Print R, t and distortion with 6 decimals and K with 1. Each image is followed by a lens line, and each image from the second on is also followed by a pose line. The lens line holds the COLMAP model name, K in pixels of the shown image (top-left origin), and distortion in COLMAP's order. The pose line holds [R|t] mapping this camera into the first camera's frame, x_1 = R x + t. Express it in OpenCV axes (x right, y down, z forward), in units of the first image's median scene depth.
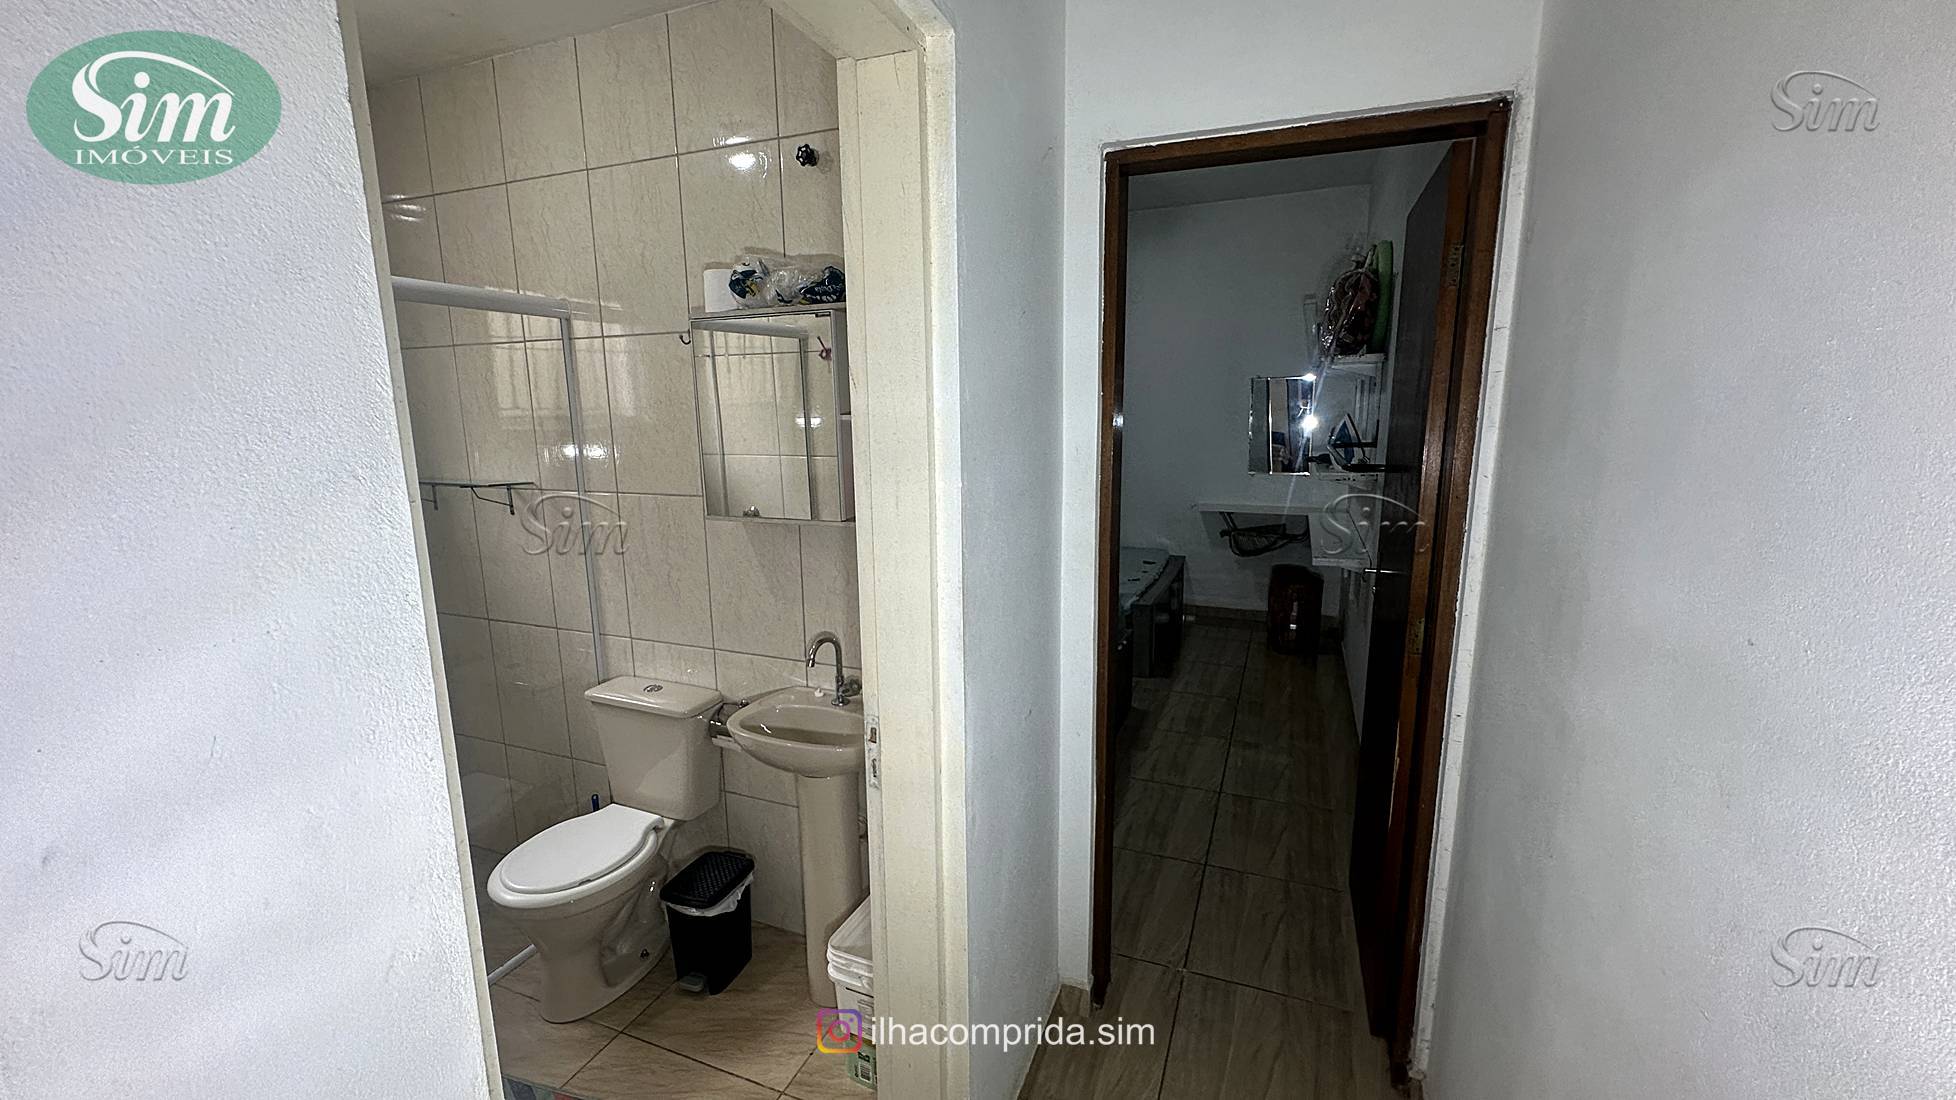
lens RADIAL K [[778.5, 0, 978.5], [0, 778.5, 556.8], [0, 0, 1]] dist [-0.003122, 0.000185]
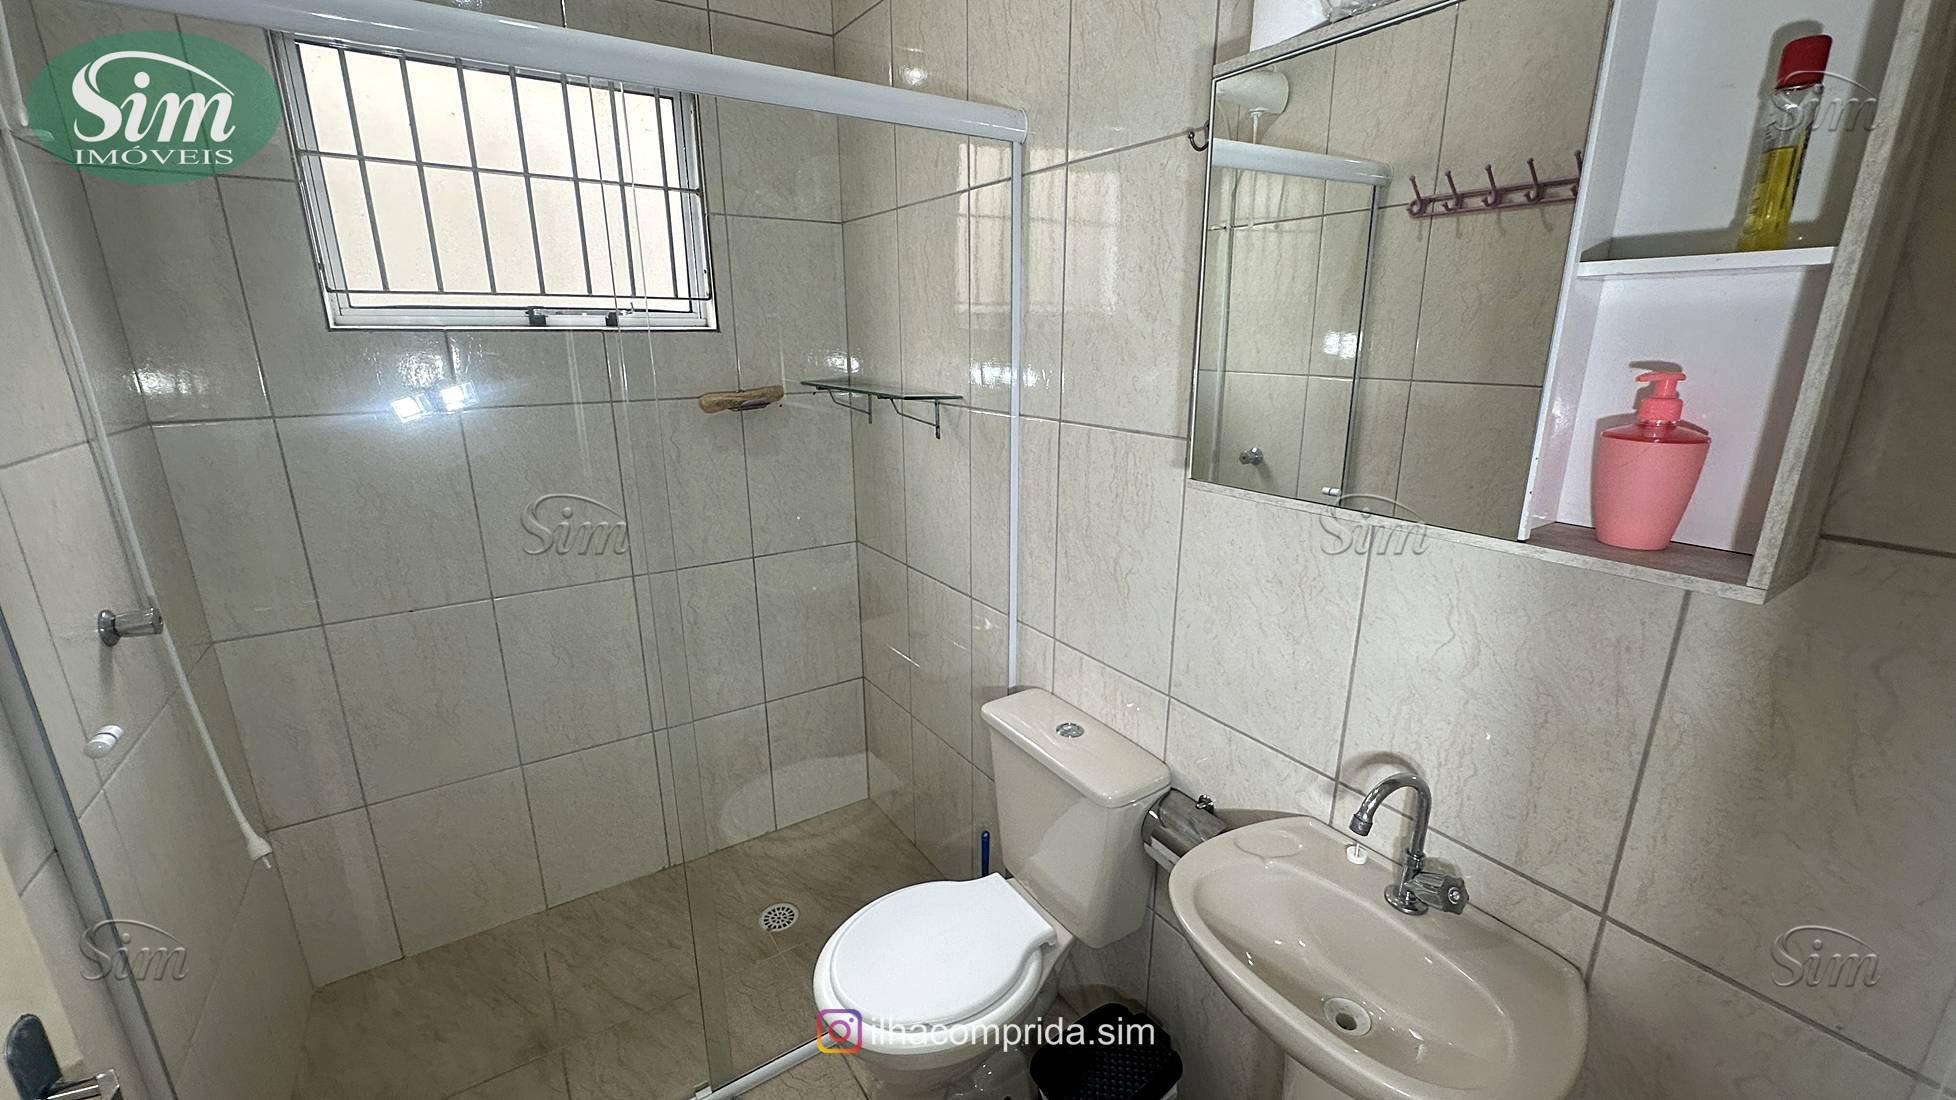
lens RADIAL K [[778.5, 0, 983.6], [0, 778.5, 542.1], [0, 0, 1]] dist [-0.003122, 0.000185]
pose [[0.825432, 0.154745, -0.542878, -0.150492], [-0.113100, 0.987529, 0.109525, -0.045999], [0.553056, -0.029006, 0.832639, 0.425023]]
